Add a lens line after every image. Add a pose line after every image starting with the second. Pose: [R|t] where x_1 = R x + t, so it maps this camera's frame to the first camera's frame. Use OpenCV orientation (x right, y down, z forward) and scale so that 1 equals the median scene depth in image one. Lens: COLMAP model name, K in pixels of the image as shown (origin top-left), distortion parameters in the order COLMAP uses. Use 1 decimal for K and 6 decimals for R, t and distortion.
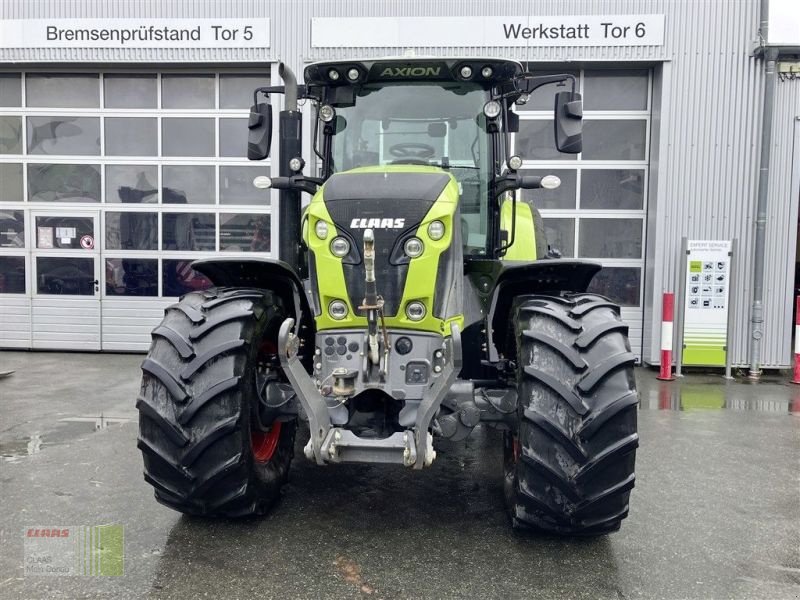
lens RADIAL K [[667.3, 0, 386.0], [0, 667.3, 290.9], [0, 0, 1]] dist [0.023352, 0.007546]
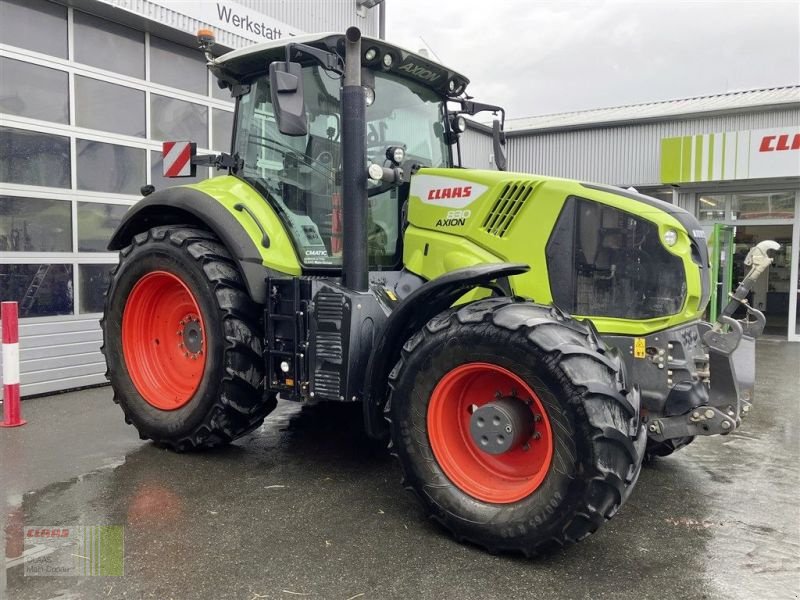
lens RADIAL K [[667.9, 0, 394.0], [0, 667.9, 286.0], [0, 0, 1]] dist [0.020239, -0.003513]
pose [[0.502701, -0.050386, 0.862991, -0.537096], [0.043371, 0.998513, 0.033035, -0.027710], [-0.863372, 0.020822, 0.504139, 0.337512]]
